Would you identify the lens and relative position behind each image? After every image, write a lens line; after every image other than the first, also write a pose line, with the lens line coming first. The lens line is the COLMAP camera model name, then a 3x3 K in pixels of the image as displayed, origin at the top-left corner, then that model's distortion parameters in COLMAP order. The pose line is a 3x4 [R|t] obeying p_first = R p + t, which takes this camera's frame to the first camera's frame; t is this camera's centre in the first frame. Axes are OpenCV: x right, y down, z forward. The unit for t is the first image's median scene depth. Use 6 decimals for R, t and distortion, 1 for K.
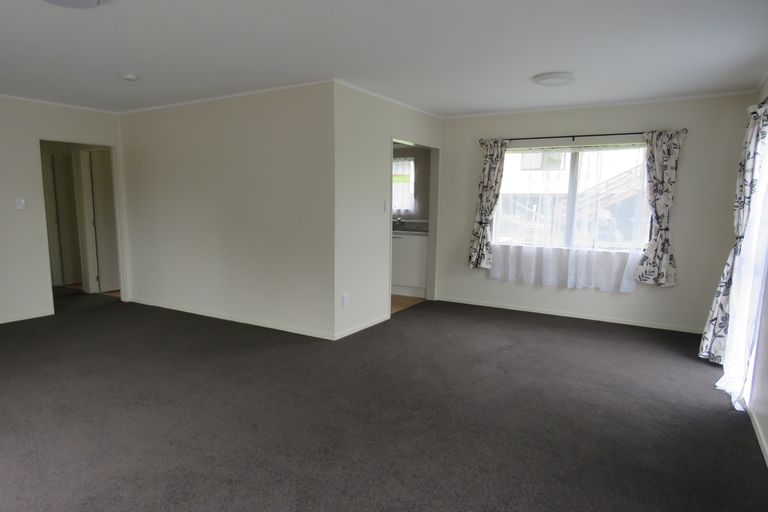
lens RADIAL K [[466.2, 0, 384.0], [0, 466.2, 256.0], [0, 0, 1]] dist [0.001487, 0.000696]
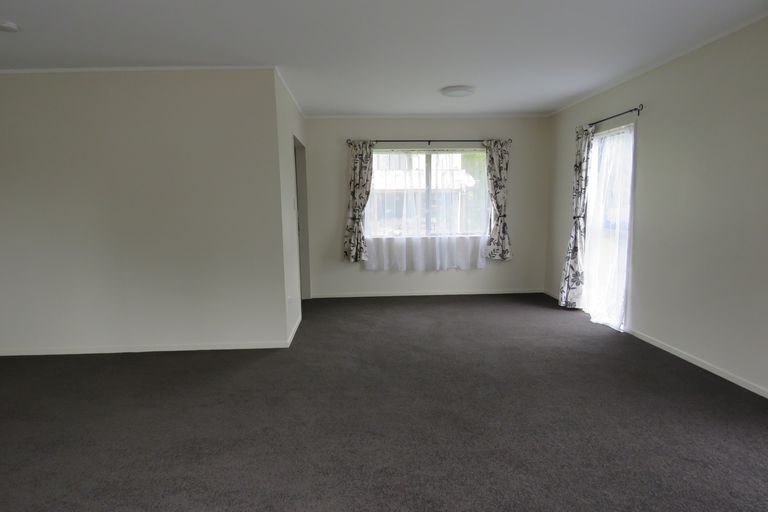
lens RADIAL K [[461.5, 0, 384.0], [0, 461.5, 256.0], [0, 0, 1]] dist [-0.001416, 0.000272]
pose [[0.841031, -0.086139, 0.534085, -0.333964], [0.088986, 0.995822, 0.020481, -0.002360], [-0.533618, 0.030301, 0.845183, 0.089001]]
